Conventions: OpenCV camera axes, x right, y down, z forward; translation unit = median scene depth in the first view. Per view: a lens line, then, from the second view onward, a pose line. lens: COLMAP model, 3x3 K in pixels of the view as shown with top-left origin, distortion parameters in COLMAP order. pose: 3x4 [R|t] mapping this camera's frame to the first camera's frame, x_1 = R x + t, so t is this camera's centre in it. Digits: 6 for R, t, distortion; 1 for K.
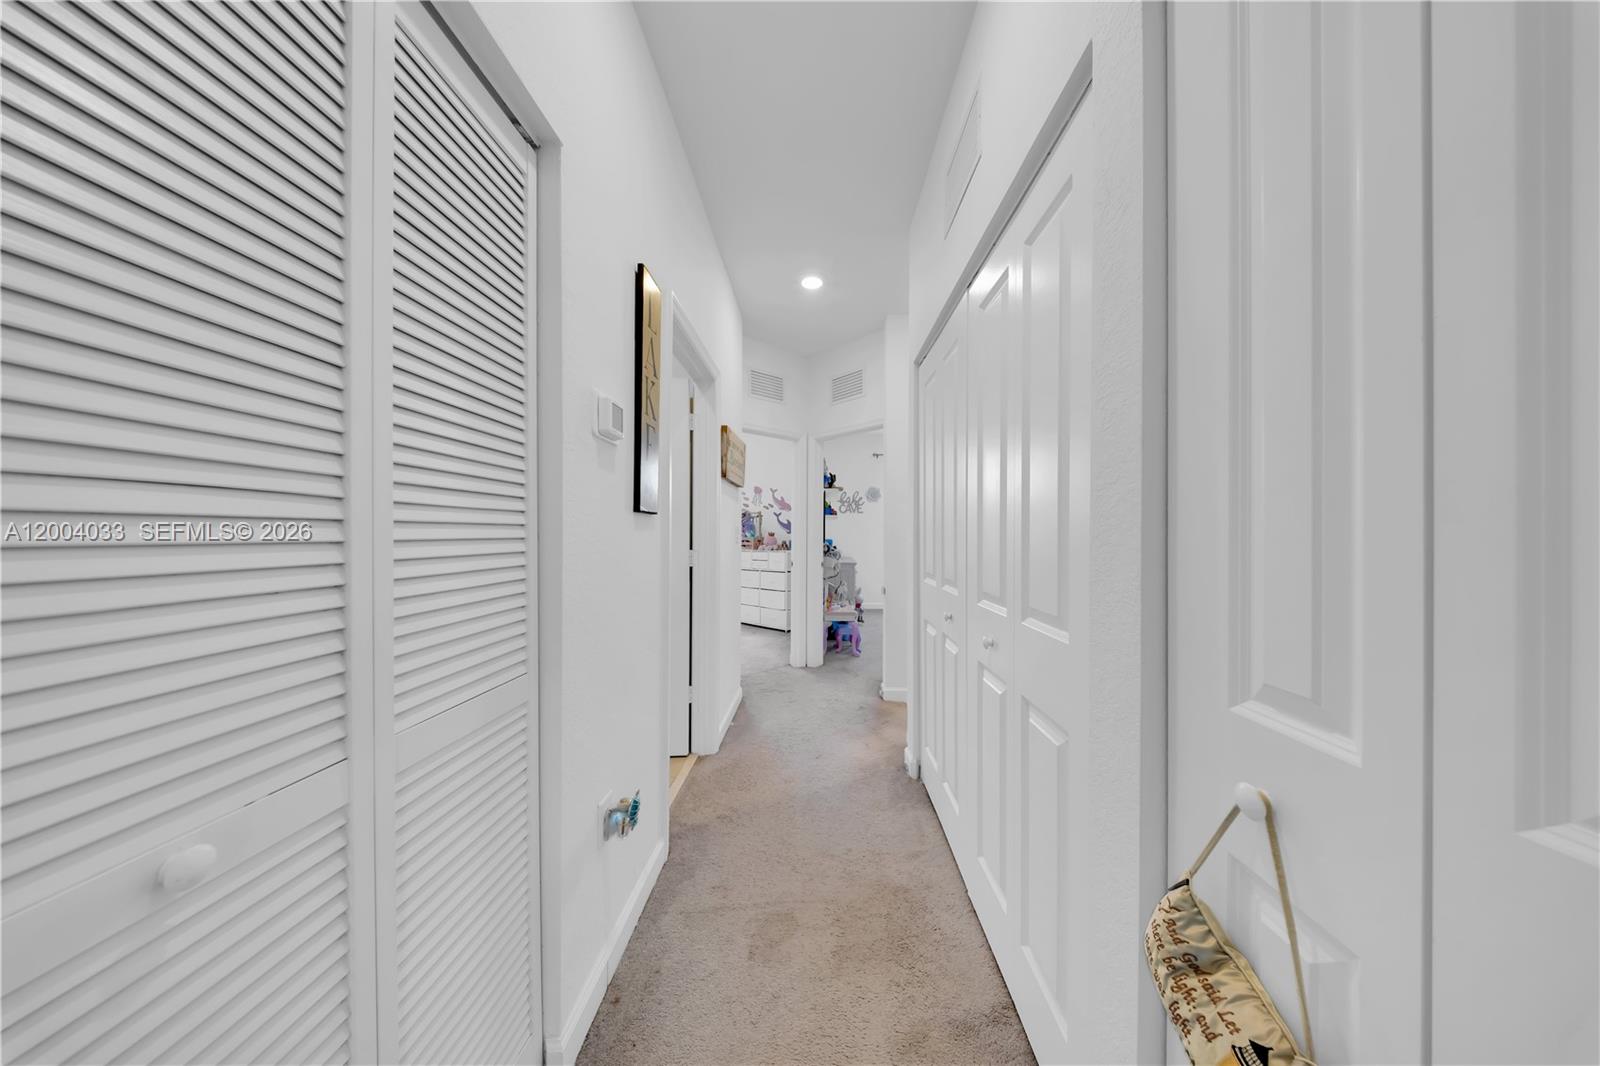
lens RADIAL K [[476.0, 0, 799.3], [0, 476.0, 532.8], [0, 0, 1]] dist [0.000623, -0.000177]
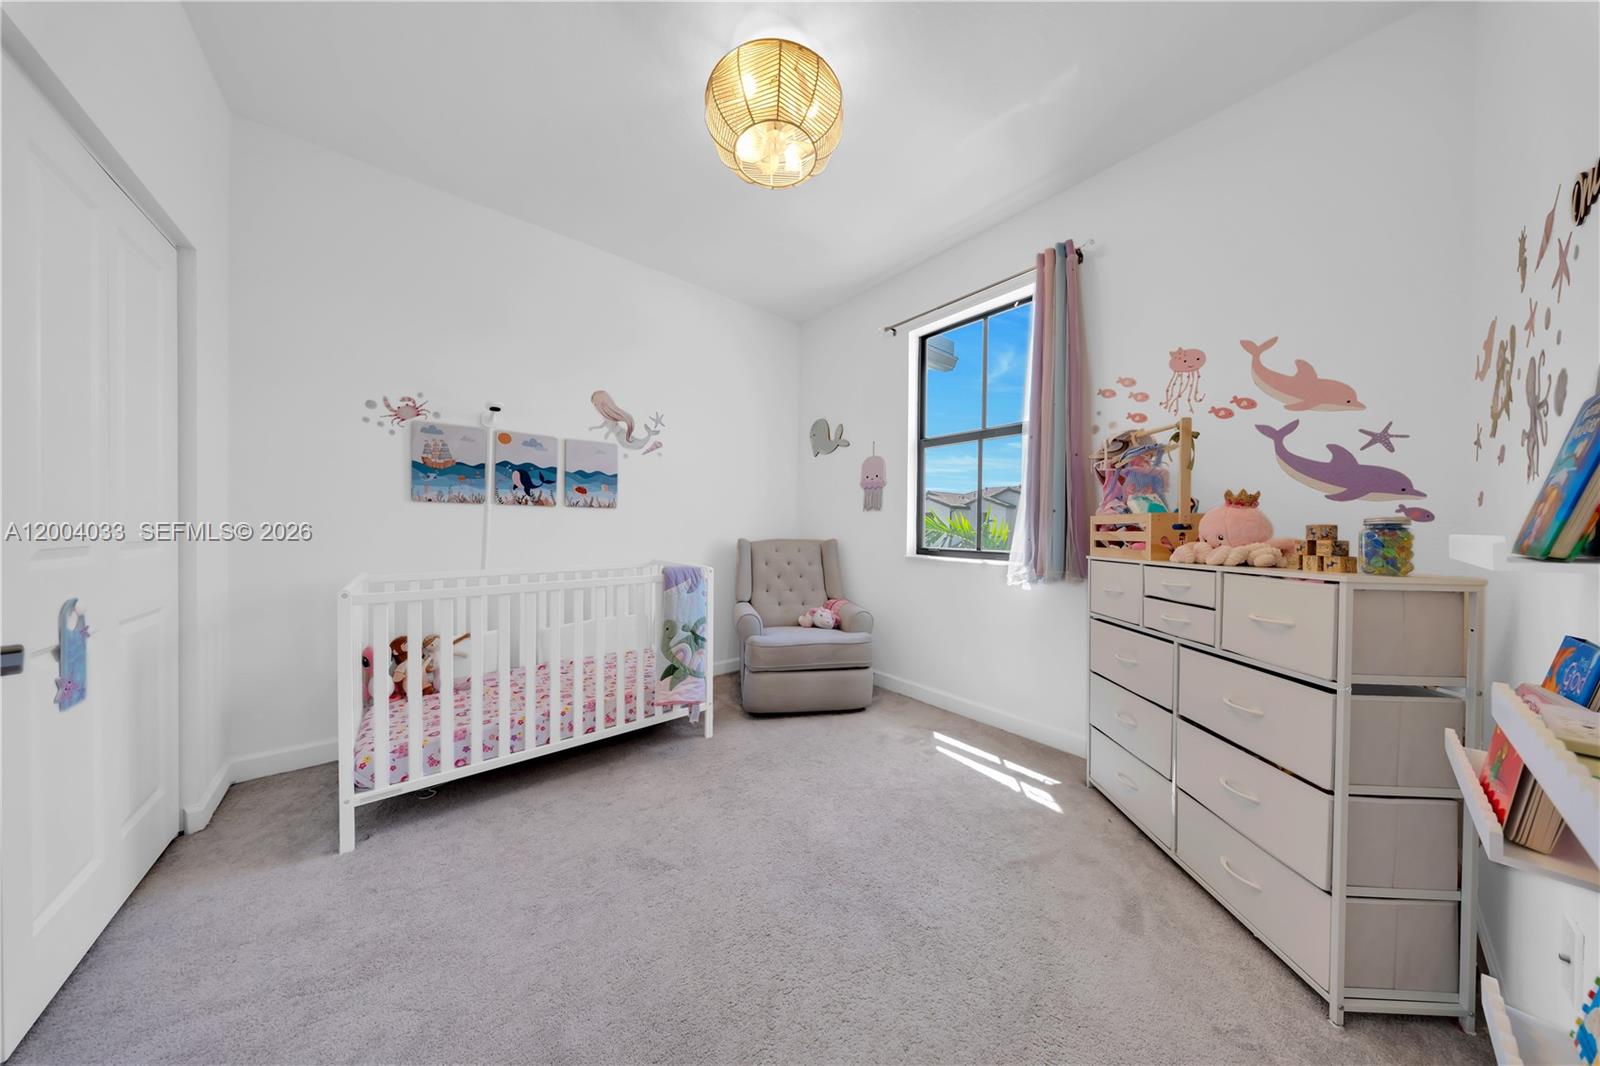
lens RADIAL K [[476.0, 0, 794.6], [0, 476.0, 524.3], [0, 0, 1]] dist [0.000623, -0.000177]
pose [[0.673451, 0.005509, -0.739211, -0.031306], [-0.003518, 0.999985, 0.004247, 0.014587], [0.739223, -0.000260, 0.673461, 0.633542]]
